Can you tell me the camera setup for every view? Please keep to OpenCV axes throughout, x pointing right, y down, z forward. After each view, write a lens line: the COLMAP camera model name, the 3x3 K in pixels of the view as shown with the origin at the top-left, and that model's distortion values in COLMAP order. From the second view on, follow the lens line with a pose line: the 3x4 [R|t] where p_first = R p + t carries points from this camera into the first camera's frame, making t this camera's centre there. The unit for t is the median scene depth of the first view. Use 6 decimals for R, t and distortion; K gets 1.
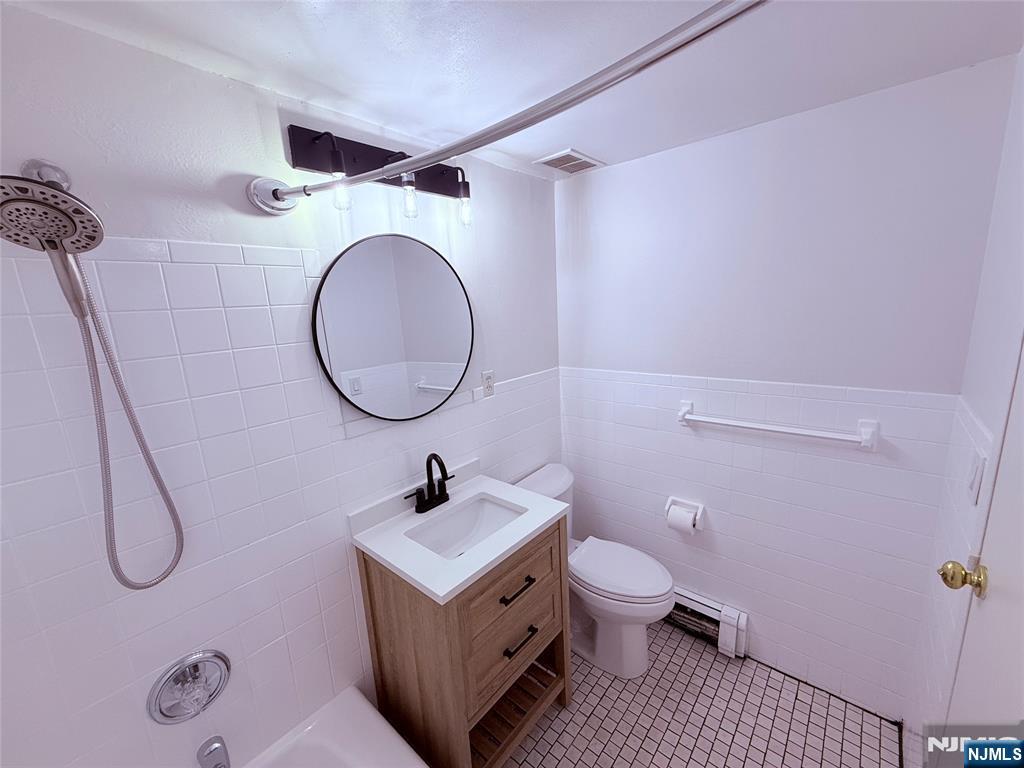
lens RADIAL K [[407.4, 0, 505.3], [0, 407.4, 389.1], [0, 0, 1]] dist [-0.002566, 0.000960]
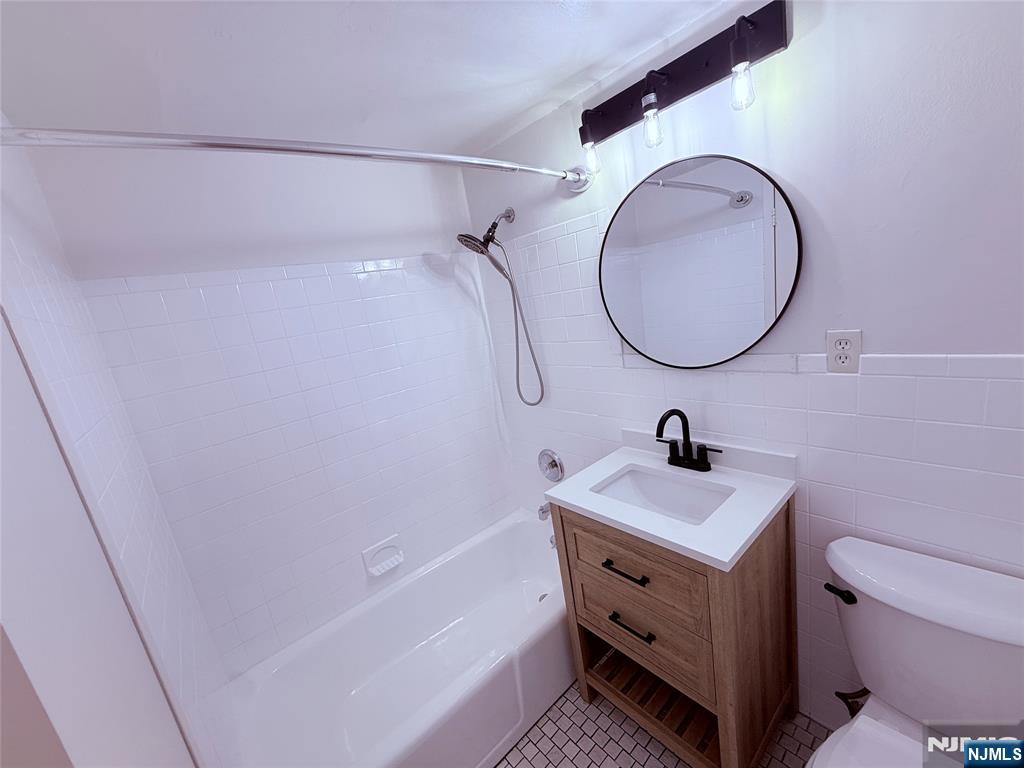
lens RADIAL K [[407.4, 0, 503.7], [0, 407.4, 384.6], [0, 0, 1]] dist [-0.002566, 0.000960]
pose [[-0.135036, 0.290914, -0.947172, 0.766646], [-0.022952, 0.954752, 0.296515, -0.168643], [0.990575, 0.061779, -0.122249, 0.761511]]
